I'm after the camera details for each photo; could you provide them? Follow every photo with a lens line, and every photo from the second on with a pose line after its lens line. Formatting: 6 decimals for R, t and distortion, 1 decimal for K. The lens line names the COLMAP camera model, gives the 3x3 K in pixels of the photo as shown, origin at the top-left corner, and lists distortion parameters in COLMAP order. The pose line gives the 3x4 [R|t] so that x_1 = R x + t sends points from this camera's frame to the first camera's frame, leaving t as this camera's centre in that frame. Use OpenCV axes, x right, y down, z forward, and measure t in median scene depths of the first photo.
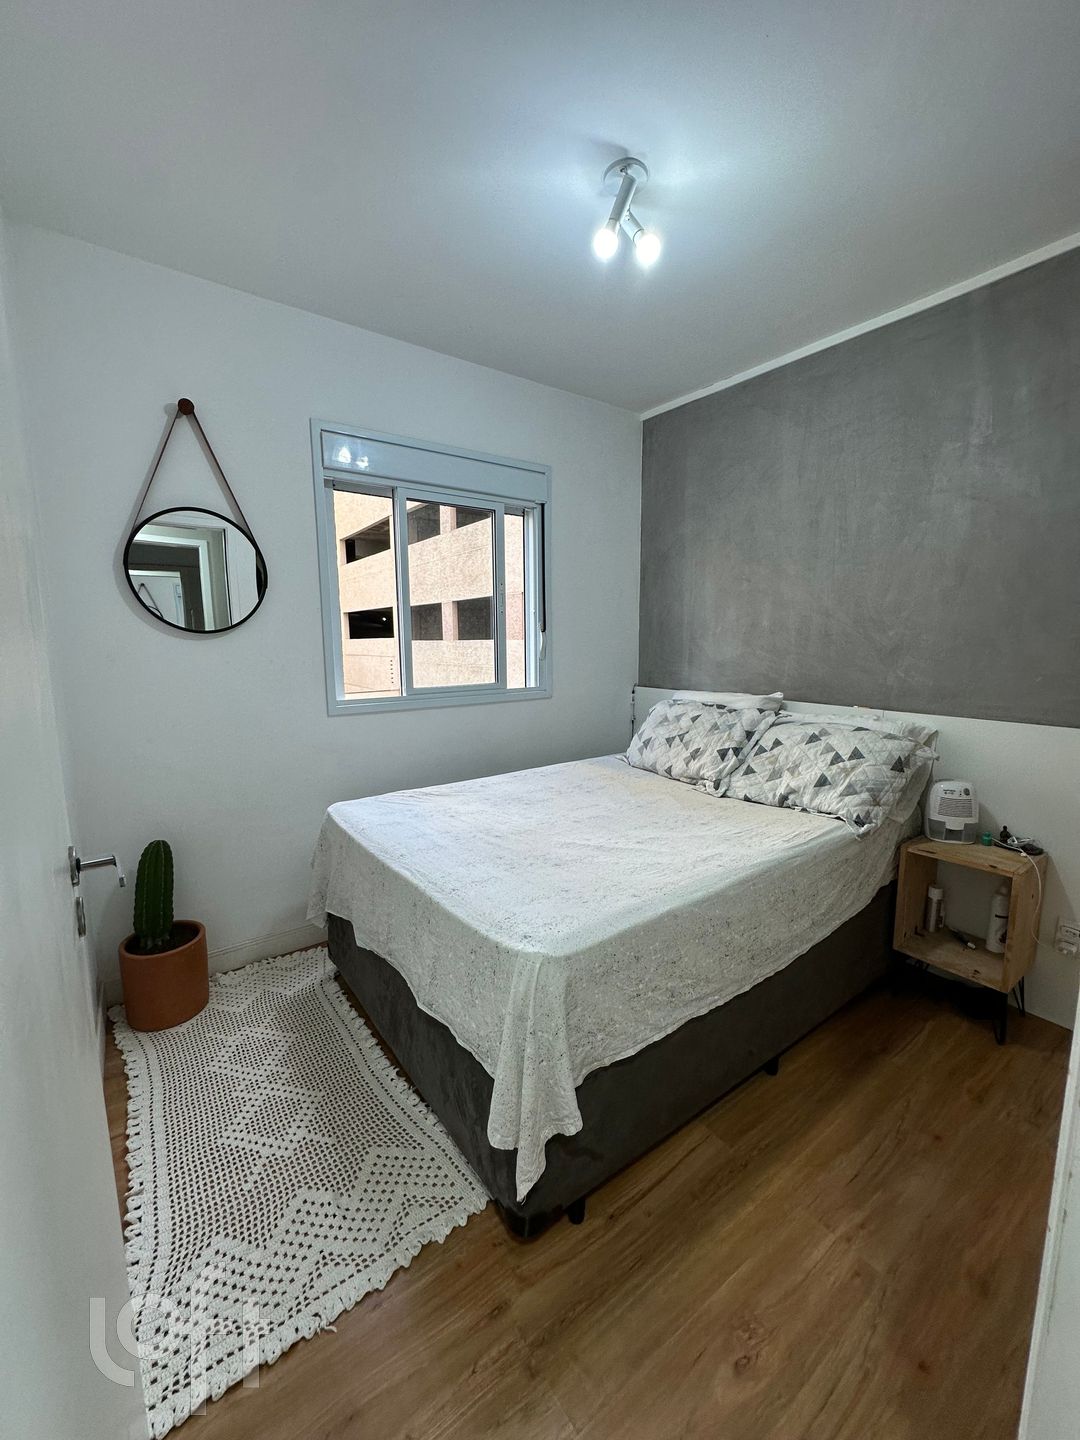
lens RADIAL K [[574.7, 0, 540.0], [0, 574.7, 720.0], [0, 0, 1]] dist [-0.002314, 0.000301]
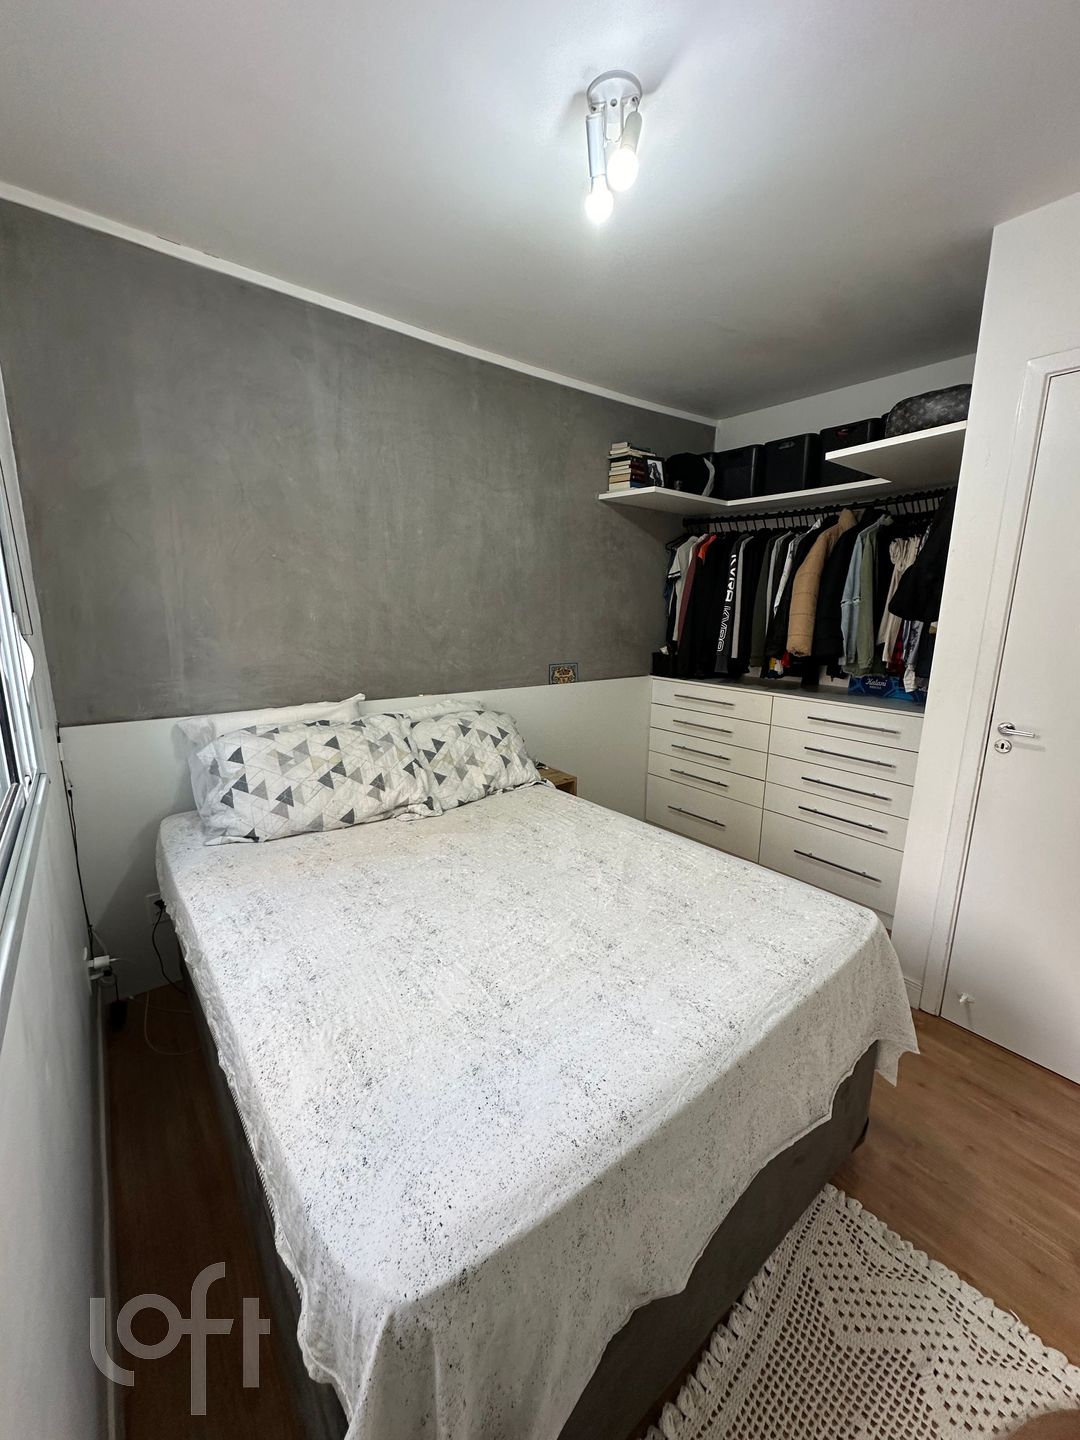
lens RADIAL K [[574.7, 0, 540.0], [0, 574.7, 720.0], [0, 0, 1]] dist [-0.002314, 0.000301]
pose [[-0.039953, -0.193386, 0.980309, -0.560062], [0.127022, 0.972150, 0.196953, -0.171587], [-0.991095, 0.132389, -0.014276, 0.839517]]
